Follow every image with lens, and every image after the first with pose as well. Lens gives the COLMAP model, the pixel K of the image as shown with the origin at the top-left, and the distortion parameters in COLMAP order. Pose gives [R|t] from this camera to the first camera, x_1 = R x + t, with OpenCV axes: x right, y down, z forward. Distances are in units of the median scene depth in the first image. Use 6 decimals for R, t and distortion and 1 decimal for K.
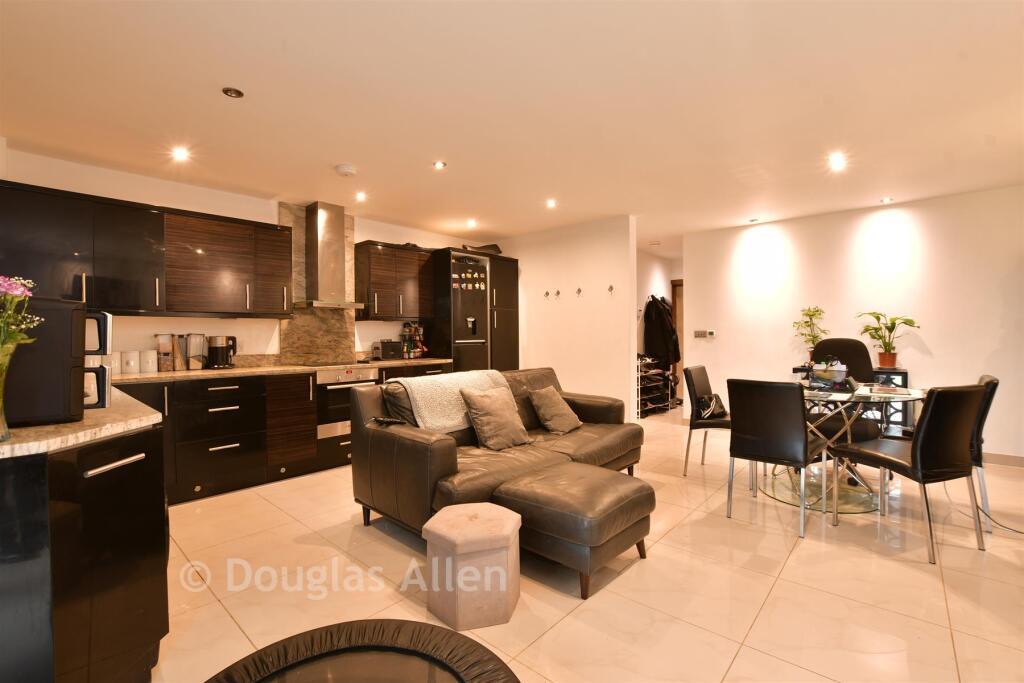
lens RADIAL K [[453.7, 0, 510.8], [0, 453.7, 337.2], [0, 0, 1]] dist [-0.022788, 0.004085]
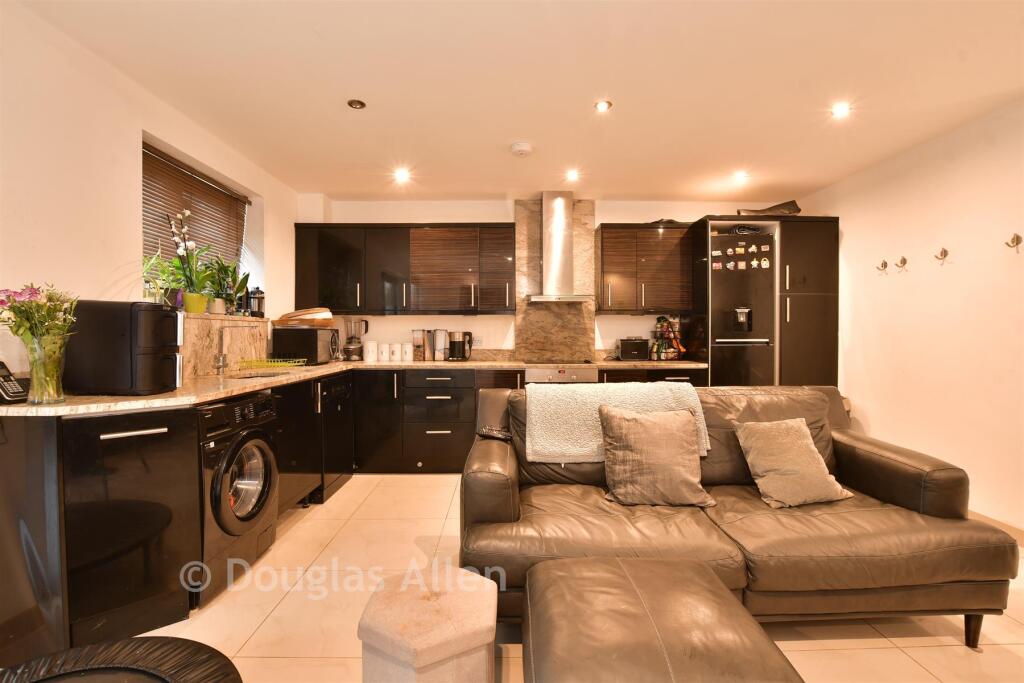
lens RADIAL K [[453.7, 0, 513.8], [0, 453.7, 336.4], [0, 0, 1]] dist [-0.022788, 0.004085]
pose [[0.681569, 0.012207, -0.731652, 0.231071], [-0.008128, 0.999925, 0.009111, -0.001548], [0.731709, -0.000262, 0.681617, 0.289987]]
